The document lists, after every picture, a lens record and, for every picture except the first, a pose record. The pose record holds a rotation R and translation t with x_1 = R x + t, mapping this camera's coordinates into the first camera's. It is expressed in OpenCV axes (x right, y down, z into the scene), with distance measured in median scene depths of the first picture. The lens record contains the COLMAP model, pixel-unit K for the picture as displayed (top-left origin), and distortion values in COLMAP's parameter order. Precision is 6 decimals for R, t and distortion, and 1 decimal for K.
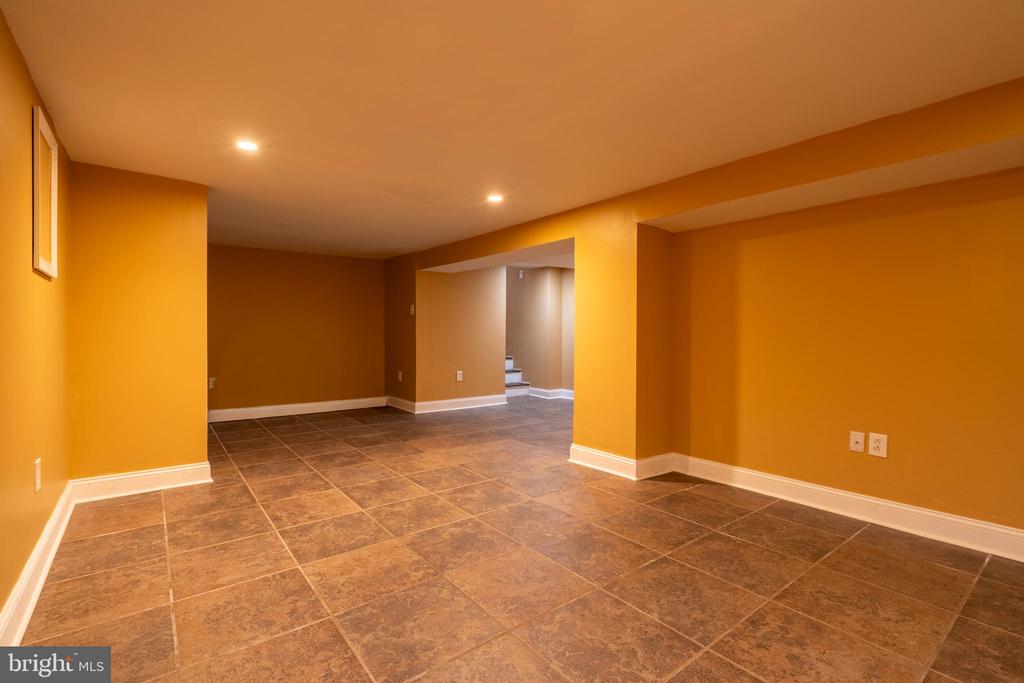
lens RADIAL K [[473.1, 0, 496.4], [0, 473.1, 337.9], [0, 0, 1]] dist [-0.015151, 0.000034]
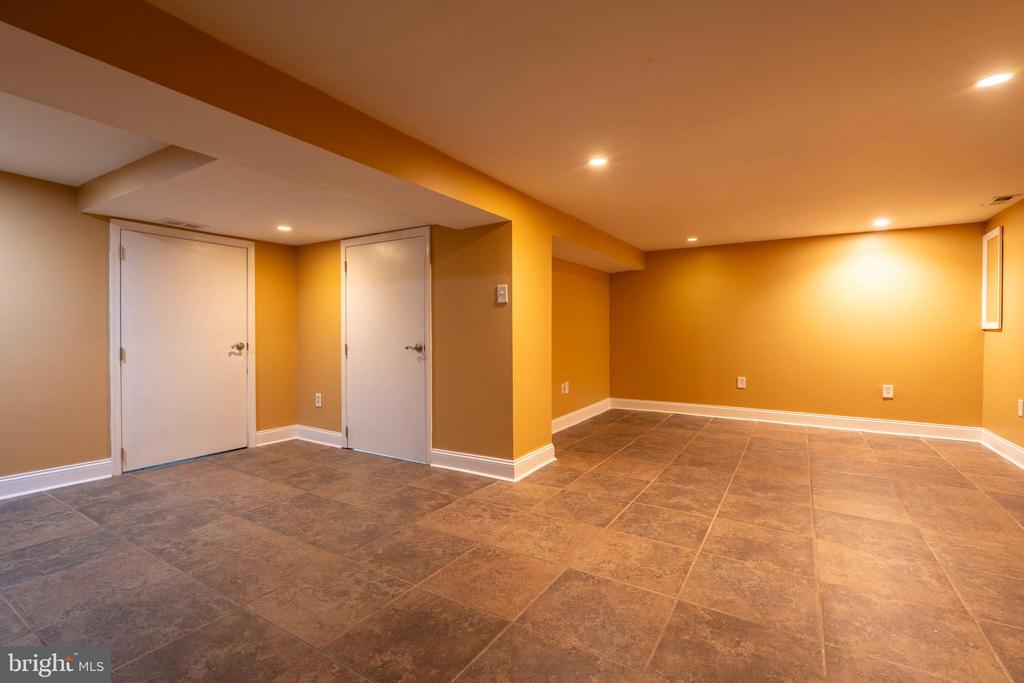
lens RADIAL K [[464.0, 0, 506.8], [0, 464.0, 337.8], [0, 0, 1]] dist [-0.013256, 0.007969]
pose [[-0.360707, -0.020238, 0.932460, -0.725599], [0.010114, 0.999621, 0.025609, -0.025788], [-0.932624, 0.018669, -0.360366, 1.534099]]
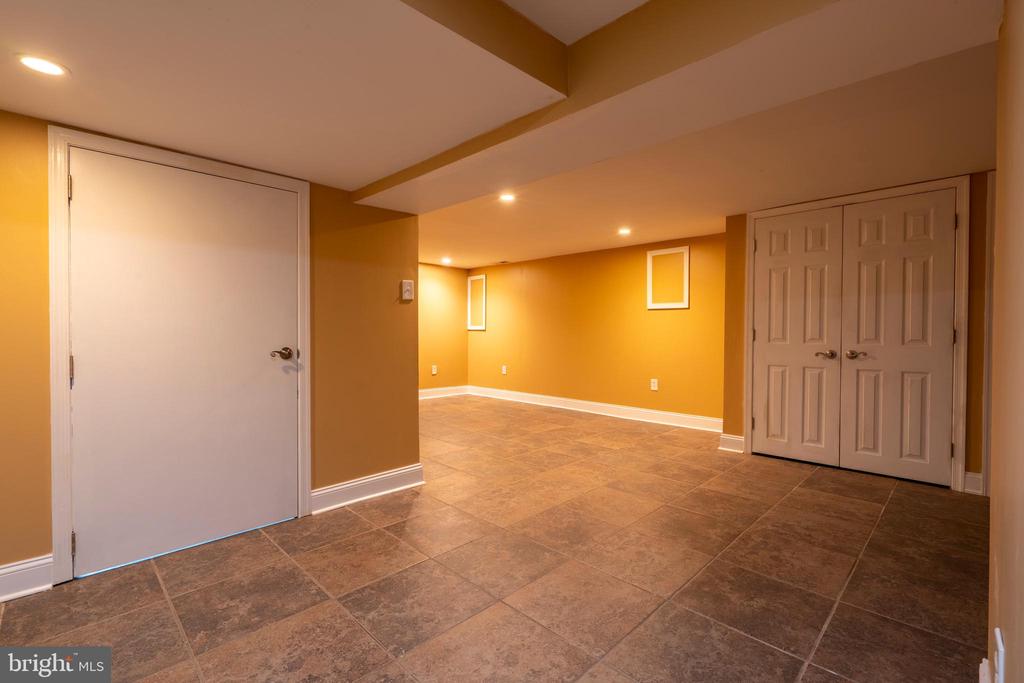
lens RADIAL K [[464.0, 0, 506.8], [0, 464.0, 337.8], [0, 0, 1]] dist [-0.013256, 0.007969]
pose [[-0.989975, -0.009224, -0.140939, 0.148377], [-0.012945, 0.999591, 0.025504, -0.024466], [0.140647, 0.027073, -0.989690, 2.140167]]
